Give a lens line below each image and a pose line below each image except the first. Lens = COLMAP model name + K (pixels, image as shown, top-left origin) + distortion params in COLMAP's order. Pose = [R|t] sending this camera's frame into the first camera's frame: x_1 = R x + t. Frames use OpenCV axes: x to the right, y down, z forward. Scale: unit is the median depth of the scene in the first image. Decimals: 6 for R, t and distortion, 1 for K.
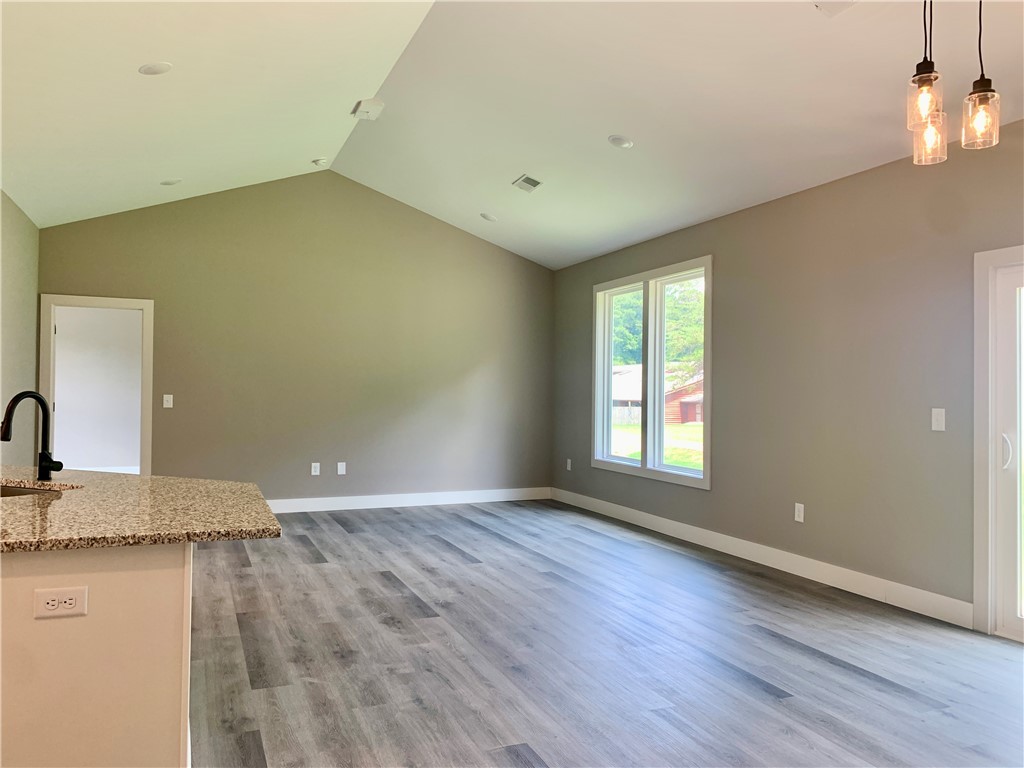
lens RADIAL K [[779.6, 0, 512.0], [0, 779.6, 384.0], [0, 0, 1]] dist [0.062325, -0.087238]
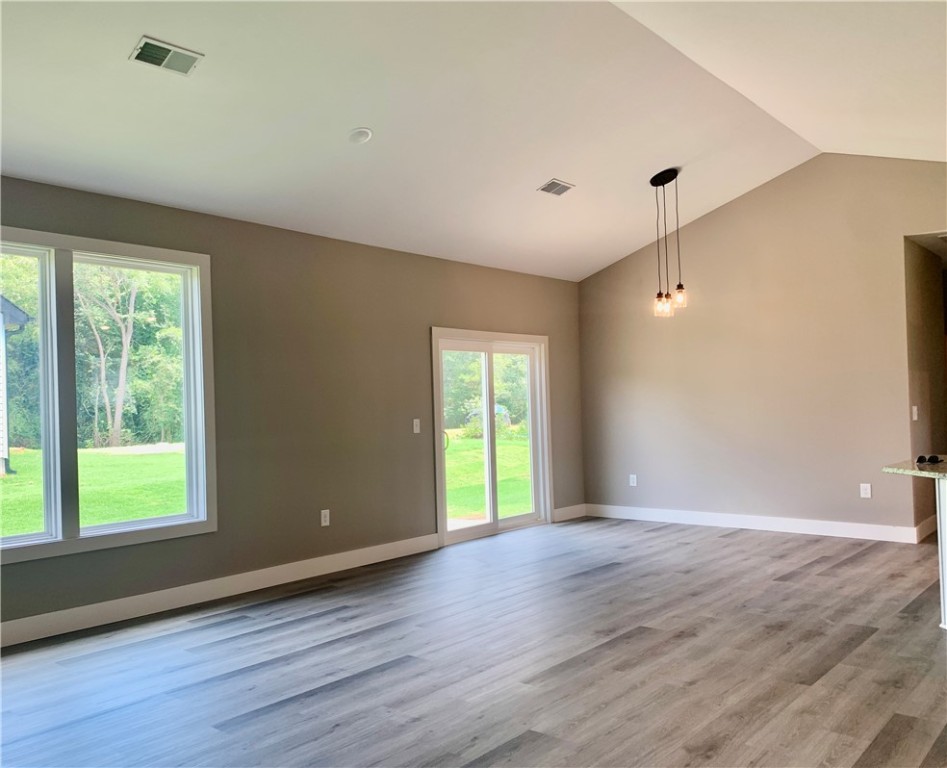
lens RADIAL K [[800.7, 0, 422.1], [0, 800.7, 386.5], [0, 0, 1]] dist [0.006836, 0.007826]
pose [[-0.422005, 0.026532, 0.906205, -0.991731], [0.017498, 0.999624, -0.021118, 0.001351], [-0.906425, 0.006945, -0.422310, 1.813857]]
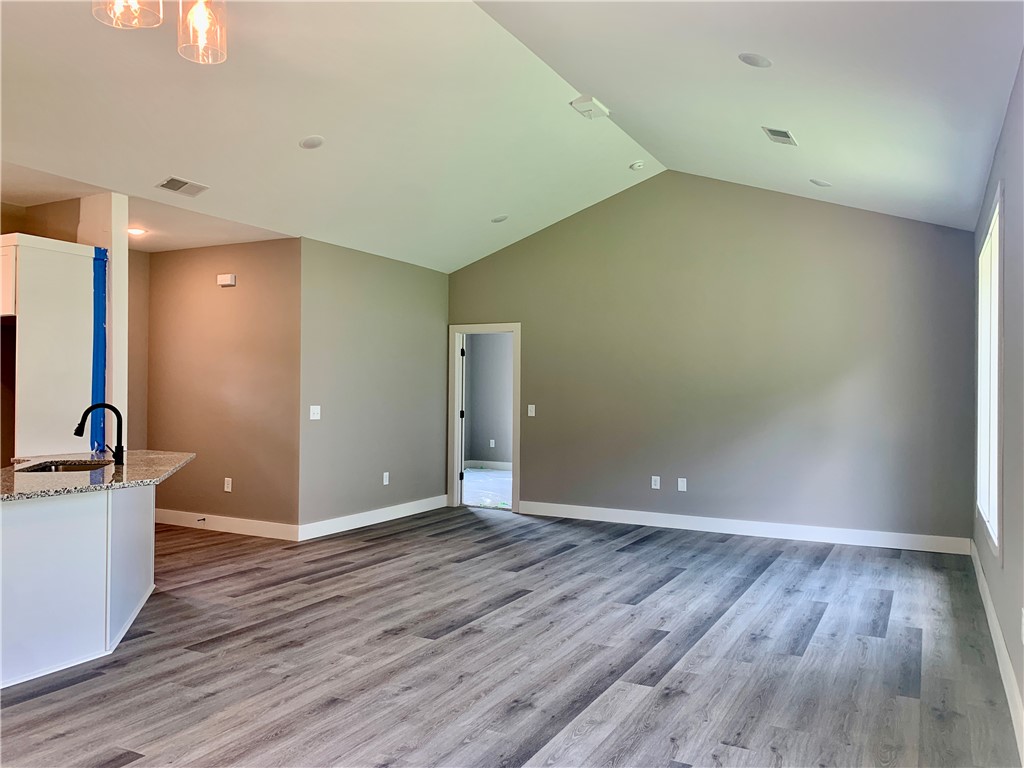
lens RADIAL K [[779.6, 0, 512.0], [0, 779.6, 384.0], [0, 0, 1]] dist [0.062325, -0.087238]
pose [[0.634893, -0.016543, -0.772423, 0.755311], [0.005195, 0.999840, -0.017144, 0.003729], [0.772583, 0.006872, 0.634877, 0.498364]]
